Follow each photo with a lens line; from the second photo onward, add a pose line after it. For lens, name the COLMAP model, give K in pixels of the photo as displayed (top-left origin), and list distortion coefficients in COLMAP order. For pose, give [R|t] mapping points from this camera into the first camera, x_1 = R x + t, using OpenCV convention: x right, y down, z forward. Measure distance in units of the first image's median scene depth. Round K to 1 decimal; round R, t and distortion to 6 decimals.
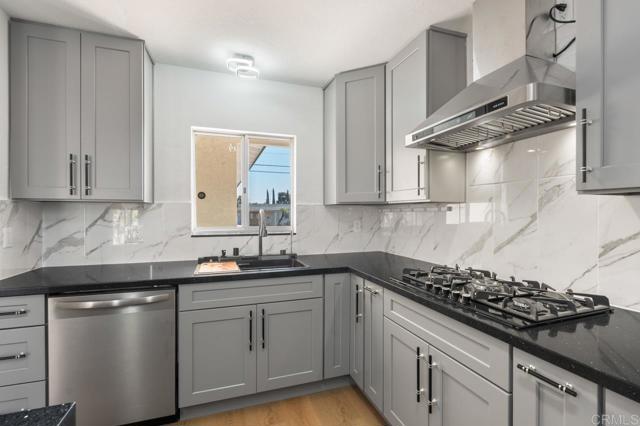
lens RADIAL K [[281.7, 0, 321.9], [0, 281.7, 215.0], [0, 0, 1]] dist [-0.010777, 0.001914]
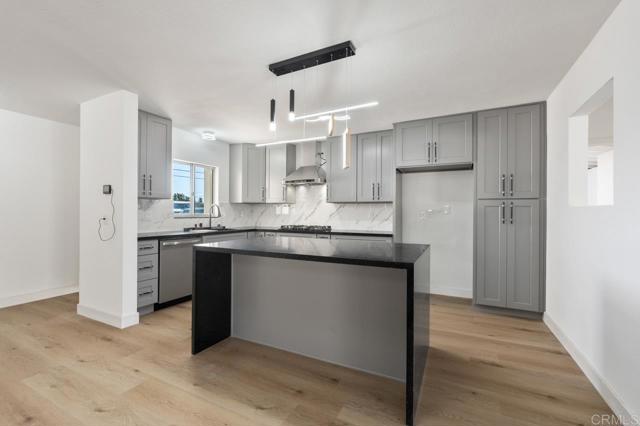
lens RADIAL K [[281.7, 0, 317.9], [0, 281.7, 211.4], [0, 0, 1]] dist [-0.010777, 0.001914]
pose [[0.722034, 0.006462, 0.691828, -1.296685], [-0.000736, 0.999963, -0.008572, 0.058949], [-0.691858, 0.005681, 0.722012, -1.220930]]
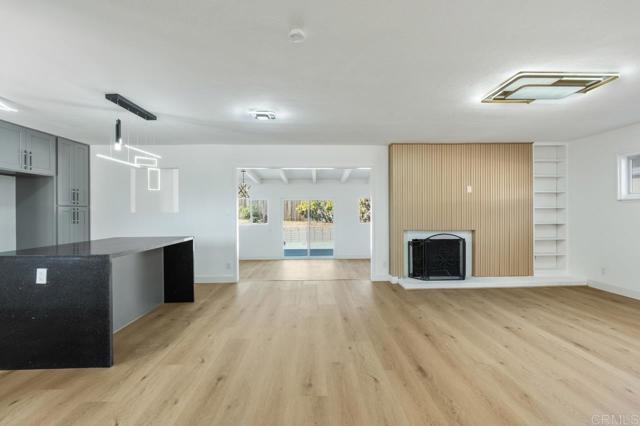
lens RADIAL K [[296.2, 0, 320.4], [0, 296.2, 209.4], [0, 0, 1]] dist [0.001847, 0.000230]
pose [[-0.951467, 0.004299, 0.307721, -2.117517], [0.004825, 0.999988, 0.000949, 0.002760], [-0.307713, 0.002387, -0.951476, 1.064760]]
